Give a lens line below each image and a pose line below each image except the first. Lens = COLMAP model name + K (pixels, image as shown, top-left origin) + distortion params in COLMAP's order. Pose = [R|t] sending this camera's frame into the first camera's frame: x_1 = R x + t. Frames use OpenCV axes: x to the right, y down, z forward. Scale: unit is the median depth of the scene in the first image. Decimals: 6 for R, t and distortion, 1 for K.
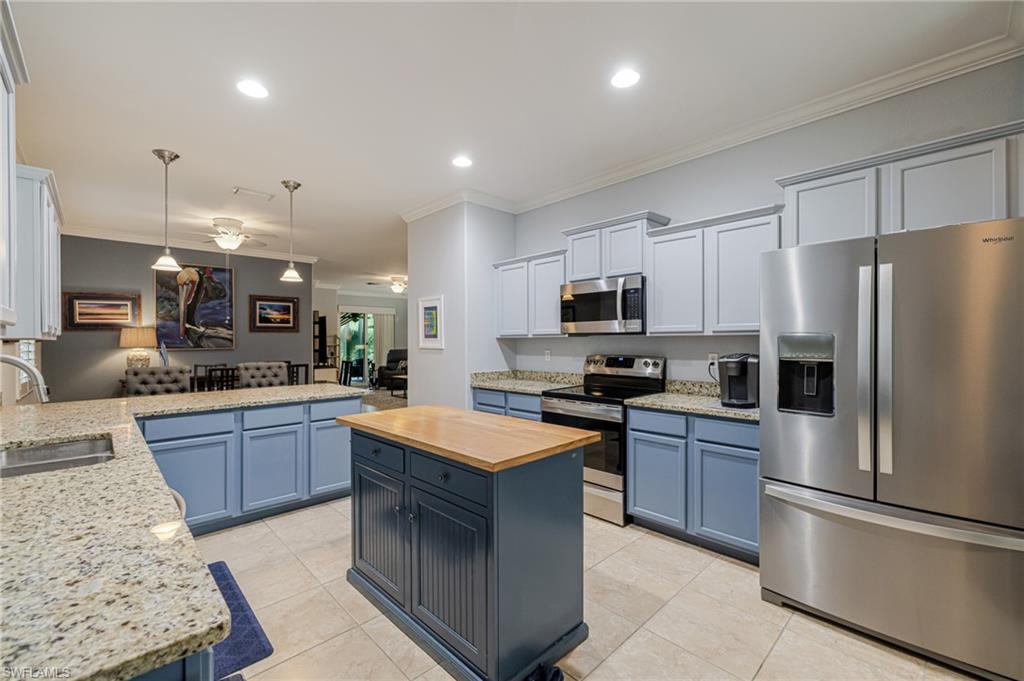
lens RADIAL K [[436.9, 0, 519.0], [0, 436.9, 339.0], [0, 0, 1]] dist [-0.004321, 0.001508]
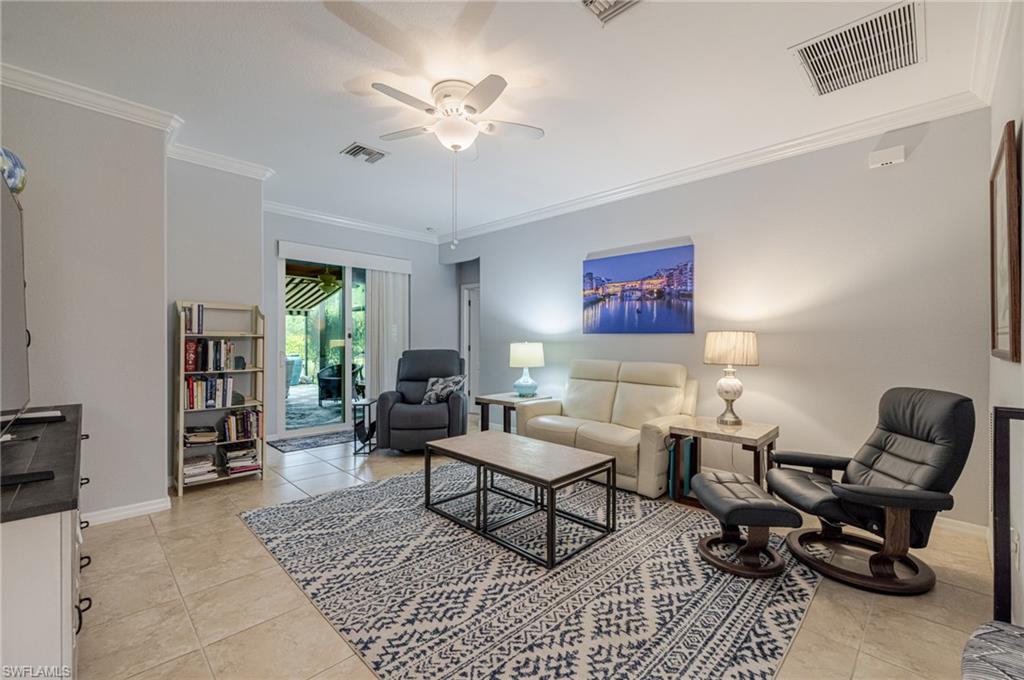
lens RADIAL K [[436.9, 0, 512.5], [0, 436.9, 343.2], [0, 0, 1]] dist [-0.004321, 0.001508]
pose [[0.999843, 0.014829, 0.009722, -0.199789], [-0.014987, 0.999752, 0.016450, 0.009962], [-0.009475, -0.016593, 0.999817, 0.592358]]
